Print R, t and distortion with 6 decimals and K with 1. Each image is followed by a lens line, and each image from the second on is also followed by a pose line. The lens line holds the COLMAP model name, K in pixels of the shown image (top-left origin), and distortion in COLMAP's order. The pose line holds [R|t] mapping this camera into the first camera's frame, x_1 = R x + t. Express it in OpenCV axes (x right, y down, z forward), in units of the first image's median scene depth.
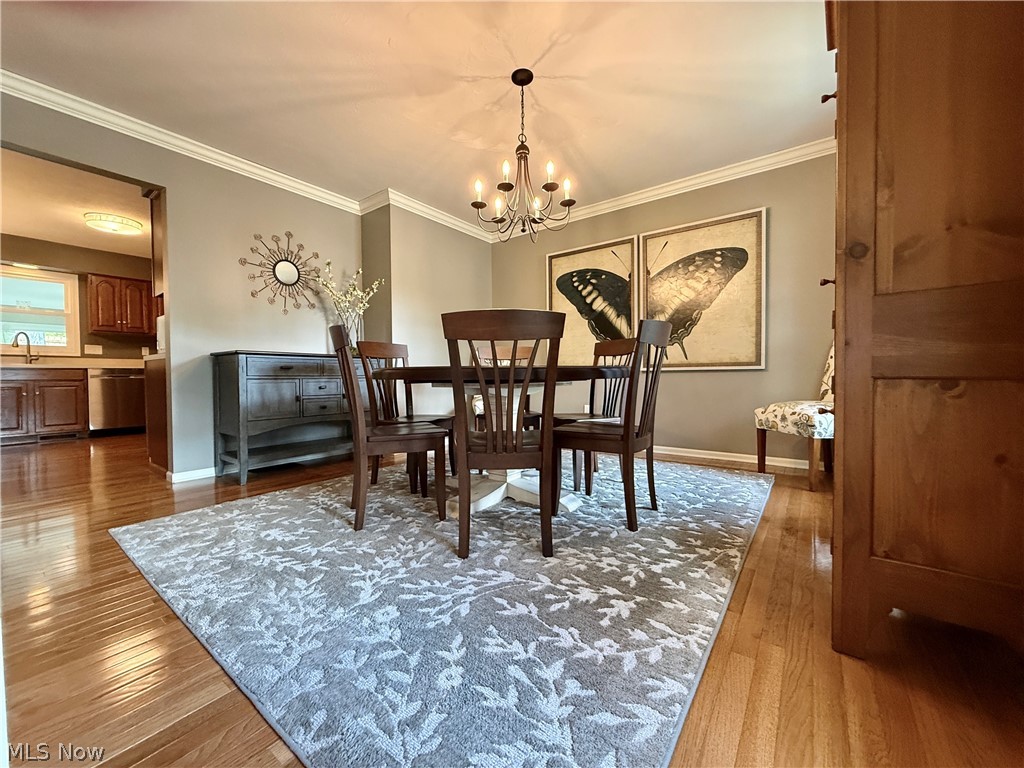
lens RADIAL K [[408.8, 0, 506.9], [0, 408.8, 384.0], [0, 0, 1]] dist [0.002305, -0.000075]
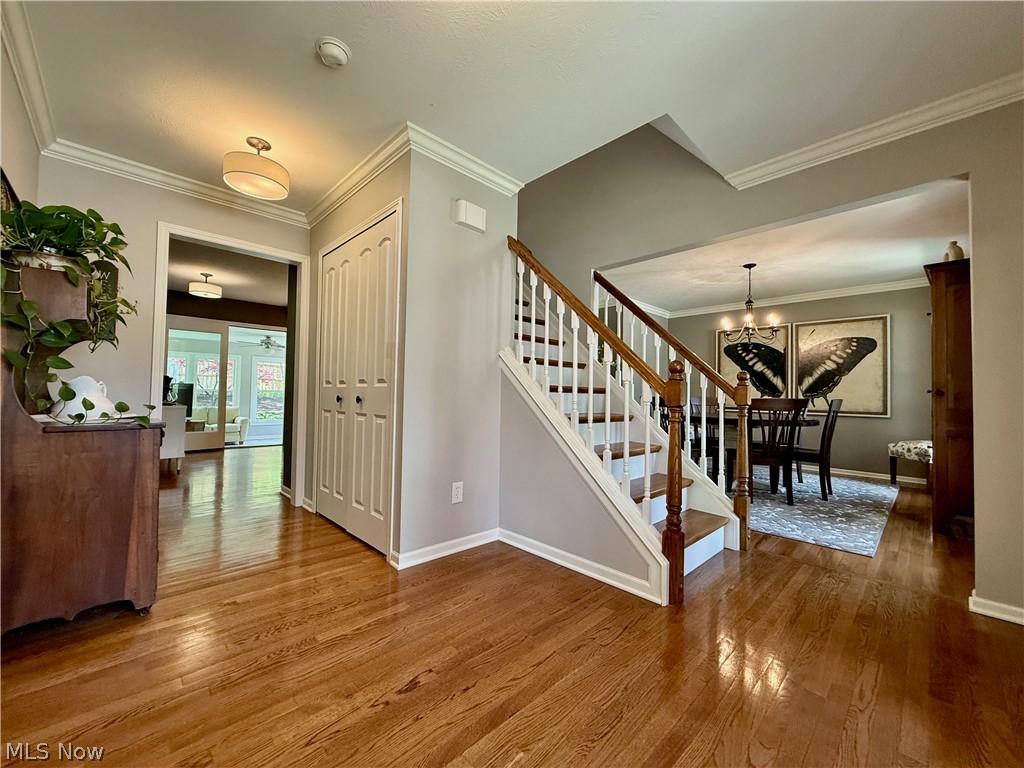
lens RADIAL K [[408.8, 0, 508.2], [0, 408.8, 383.7], [0, 0, 1]] dist [0.002305, -0.000075]
pose [[0.987105, 0.022914, -0.158423, -0.515305], [-0.030294, 0.998558, -0.044324, -0.049679], [0.157179, 0.048552, 0.986376, -0.707970]]
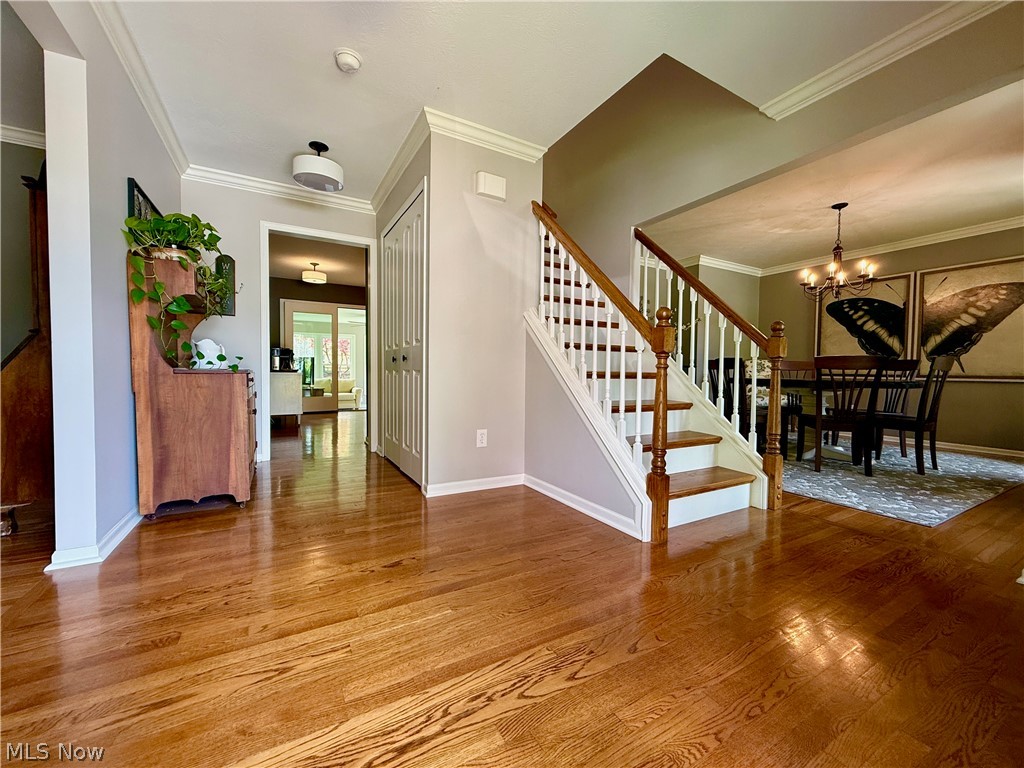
lens RADIAL K [[408.8, 0, 507.4], [0, 408.8, 383.8], [0, 0, 1]] dist [0.002305, -0.000075]
pose [[0.915377, 0.031886, -0.401332, -0.342425], [-0.026760, 0.999473, 0.018373, -0.011935], [0.401707, -0.006079, 0.915748, -0.726773]]
